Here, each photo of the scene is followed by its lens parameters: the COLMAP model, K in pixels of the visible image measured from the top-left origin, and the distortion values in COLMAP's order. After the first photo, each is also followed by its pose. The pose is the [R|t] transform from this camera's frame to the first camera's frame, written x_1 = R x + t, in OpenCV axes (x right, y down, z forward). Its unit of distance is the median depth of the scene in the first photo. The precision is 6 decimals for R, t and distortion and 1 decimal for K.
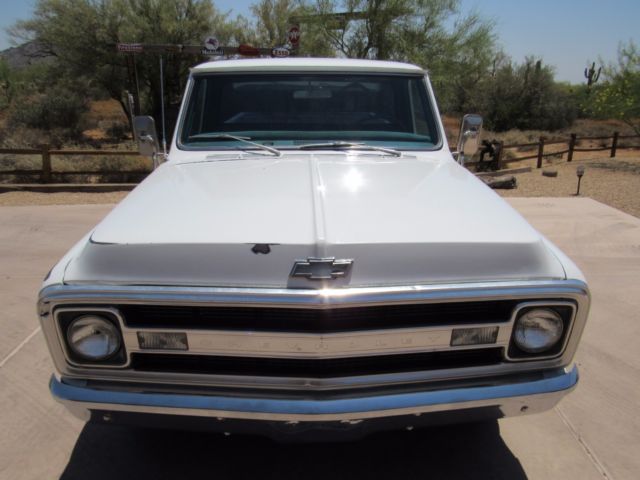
lens RADIAL K [[469.3, 0, 323.4], [0, 469.3, 242.9], [0, 0, 1]] dist [-0.028592, 0.023186]
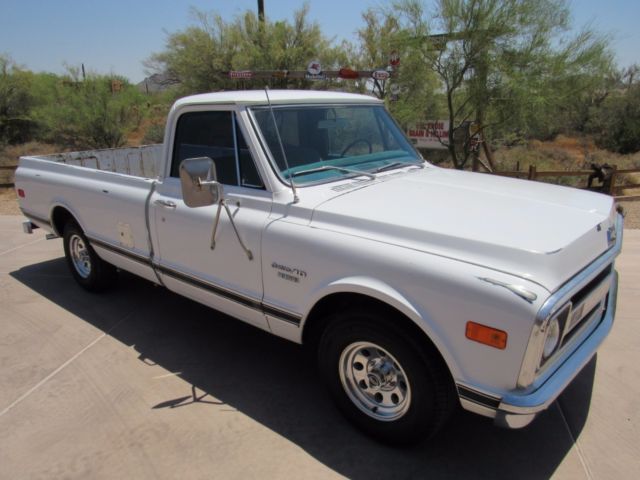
lens RADIAL K [[469.3, 0, 319.4], [0, 469.3, 244.0], [0, 0, 1]] dist [-0.028592, 0.023186]
pose [[0.971638, 0.052525, -0.230566, 0.033034], [-0.060632, 0.997761, -0.028215, -0.003617], [0.228568, 0.041394, 0.972648, -0.004173]]
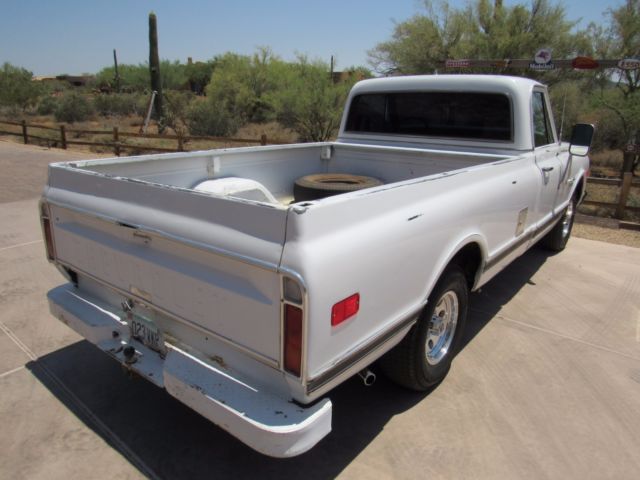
lens RADIAL K [[469.3, 0, 314.8], [0, 469.3, 245.7], [0, 0, 1]] dist [-0.028592, 0.023186]
pose [[0.748087, 0.211231, -0.629084, 0.080846], [-0.227671, 0.972145, 0.055683, -0.009316], [0.623323, 0.101568, 0.775340, 0.034748]]
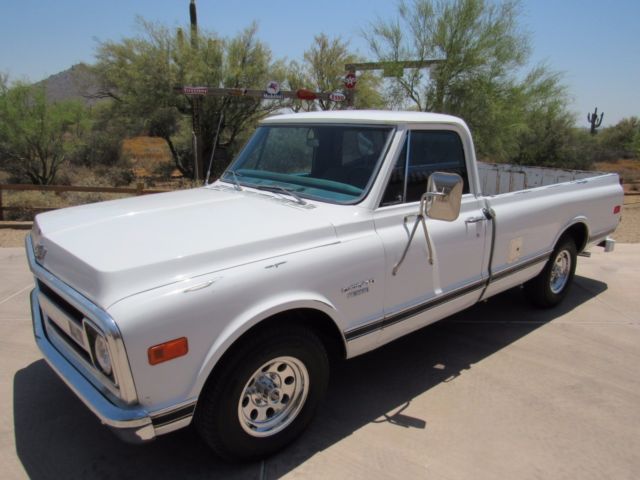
lens RADIAL K [[469.3, 0, 318.7], [0, 469.3, 242.4], [0, 0, 1]] dist [-0.028592, 0.023186]
pose [[0.999887, 0.014465, -0.004144, -0.124011], [-0.014751, 0.996663, -0.080280, -0.005297], [0.002969, 0.080332, 0.996764, -0.002150]]
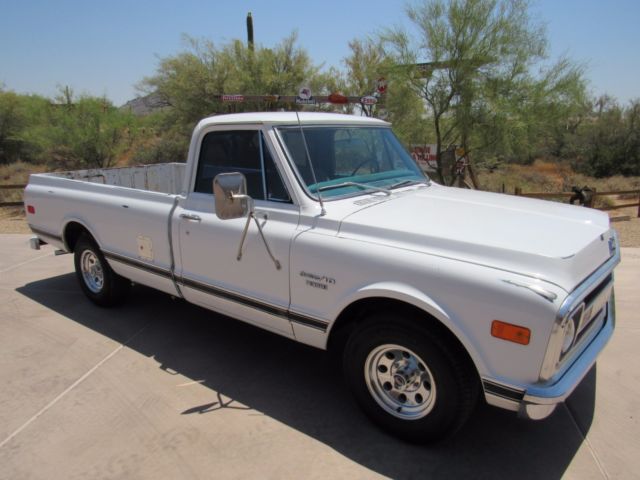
lens RADIAL K [[469.3, 0, 318.4], [0, 469.3, 242.3], [0, 0, 1]] dist [-0.028592, 0.023186]
pose [[0.979733, 0.041626, -0.195937, 0.017543], [-0.058792, 0.994845, -0.082622, 0.003532], [0.191488, 0.092467, 0.977130, -0.020689]]
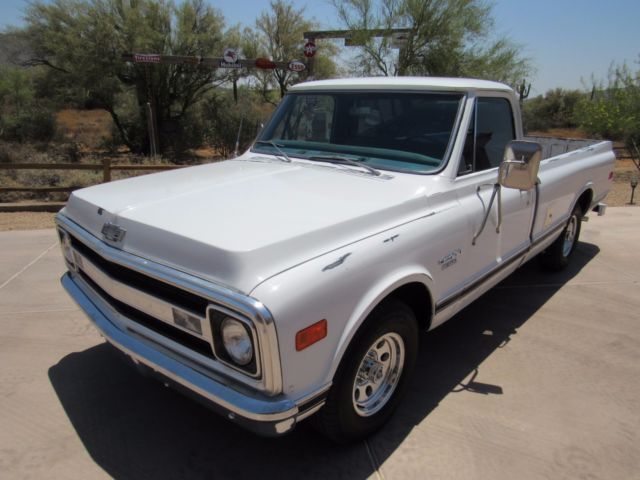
lens RADIAL K [[469.3, 0, 317.9], [0, 469.3, 243.4], [0, 0, 1]] dist [-0.028592, 0.023186]
pose [[0.991773, -0.025377, 0.125465, -0.182910], [0.028315, 0.999364, -0.021685, -0.006050], [-0.124834, 0.025060, 0.991861, 0.010298]]
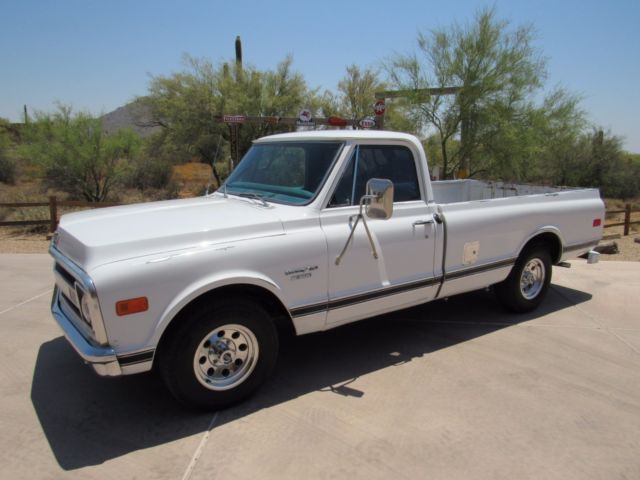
lens RADIAL K [[469.3, 0, 319.3], [0, 469.3, 238.9], [0, 0, 1]] dist [-0.028592, 0.023186]
pose [[0.993693, 0.027341, -0.108752, -0.075652], [-0.042535, 0.989245, -0.139947, 0.012977], [0.103756, 0.143690, 0.984169, -0.038945]]
